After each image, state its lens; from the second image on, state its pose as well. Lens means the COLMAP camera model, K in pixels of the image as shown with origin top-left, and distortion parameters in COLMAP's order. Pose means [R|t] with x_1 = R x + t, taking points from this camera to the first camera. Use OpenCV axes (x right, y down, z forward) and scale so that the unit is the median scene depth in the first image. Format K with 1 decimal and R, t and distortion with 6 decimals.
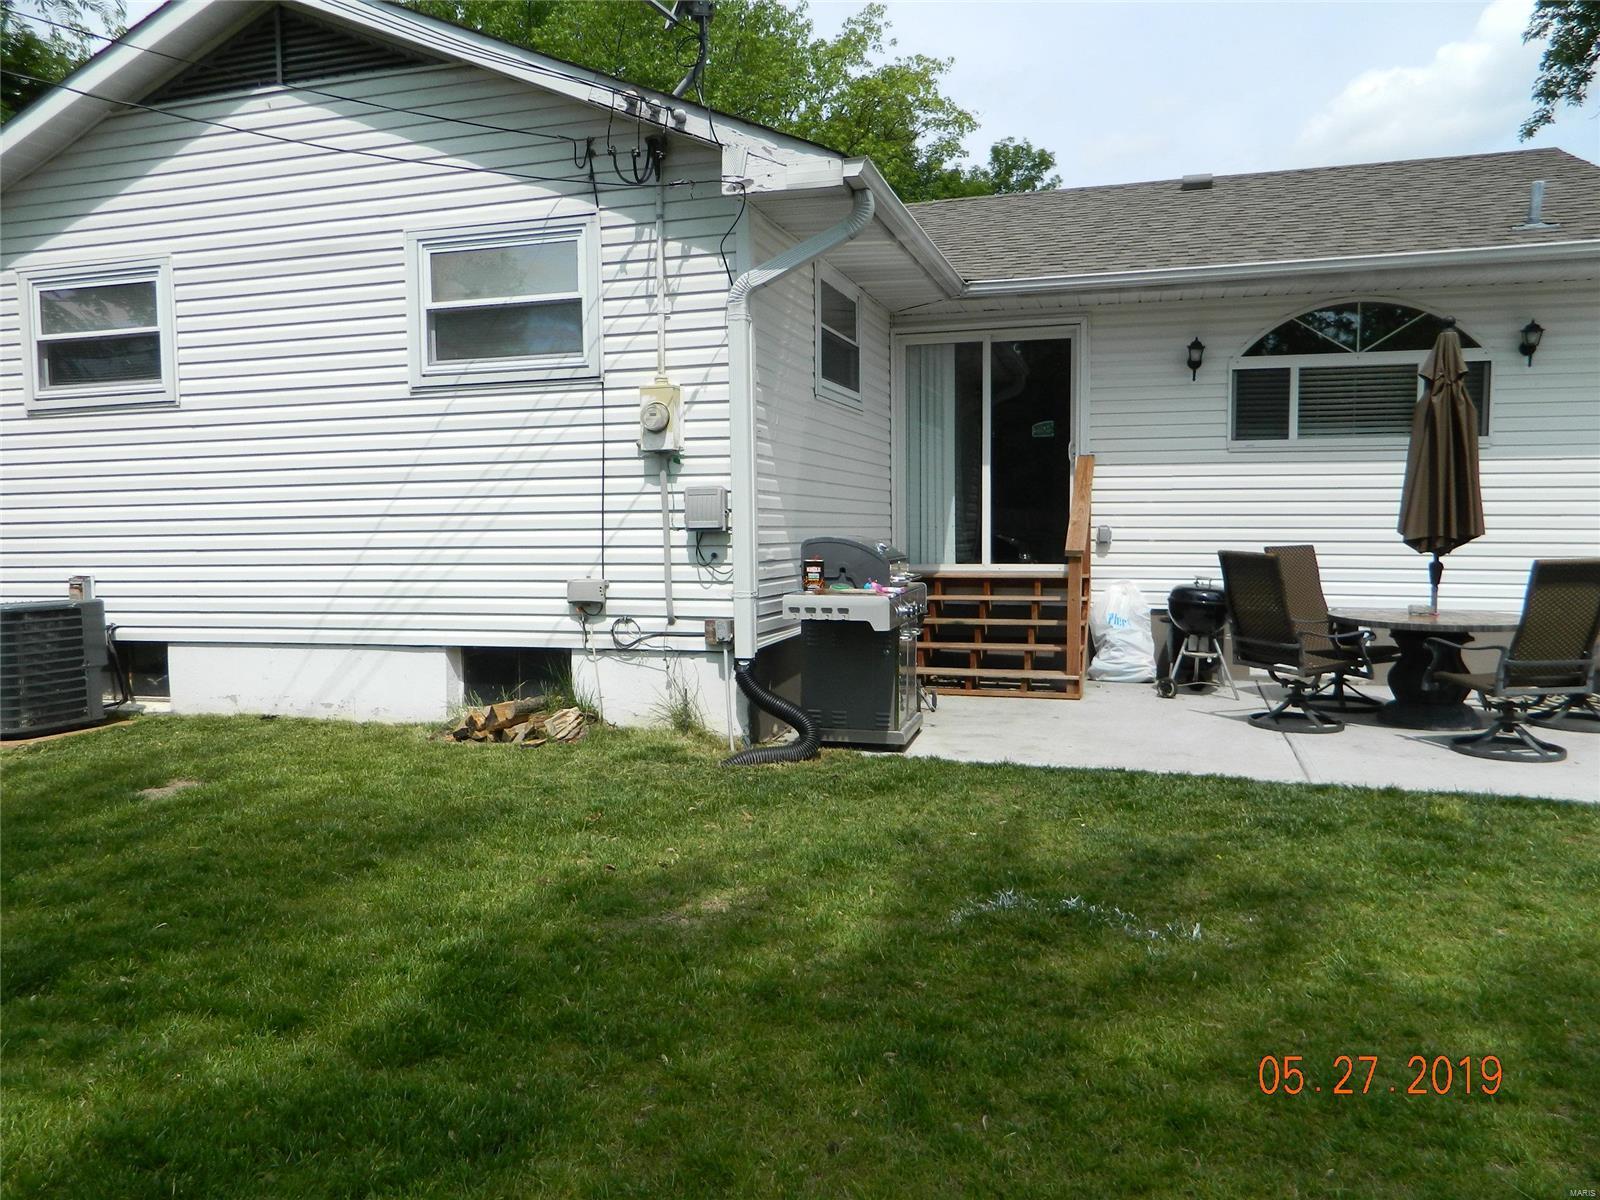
lens RADIAL K [[1183.0, 0, 800.0], [0, 1183.0, 600.0], [0, 0, 1]] dist [-0.008568, -0.002184]
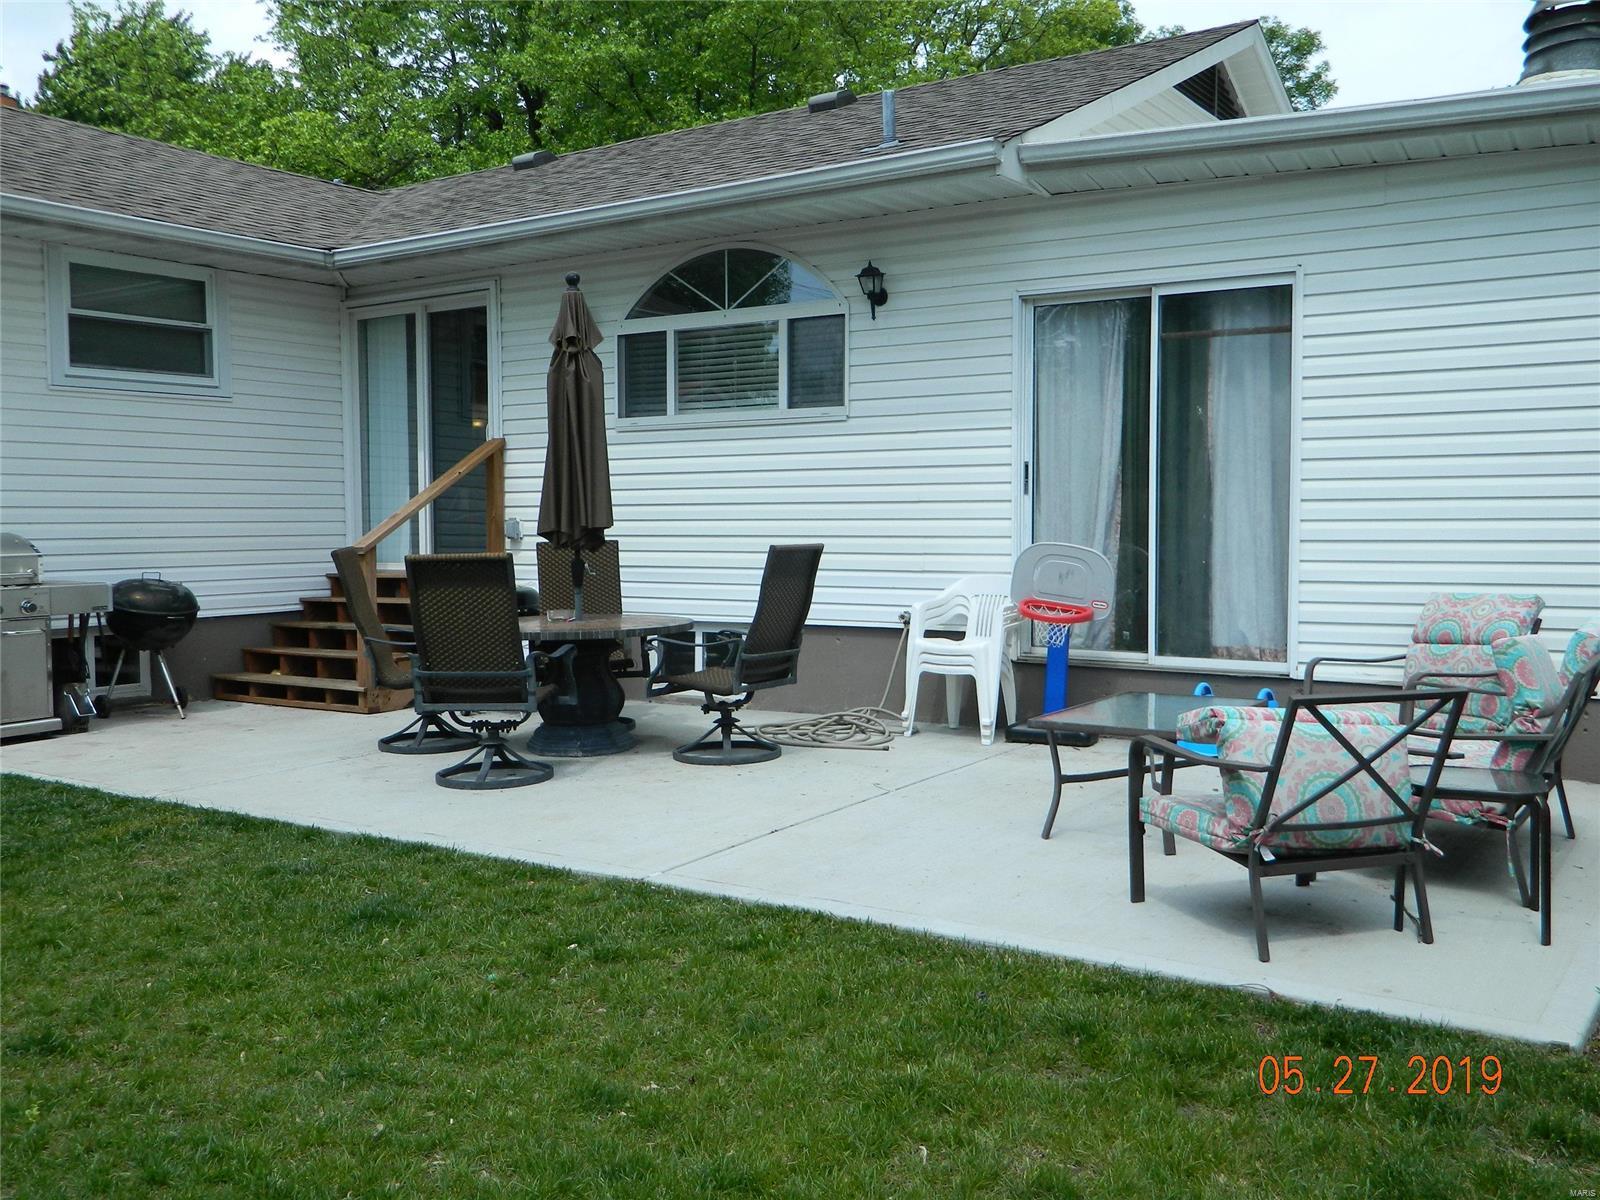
lens RADIAL K [[1449.6, 0, 800.0], [0, 1449.6, 600.0], [0, 0, 1]] dist [-0.009441, -0.003002]
pose [[0.960512, 0.013788, -0.277896, 0.795128], [-0.015568, 0.999870, -0.004202, -0.001878], [0.277802, 0.008363, 0.960602, 0.036368]]
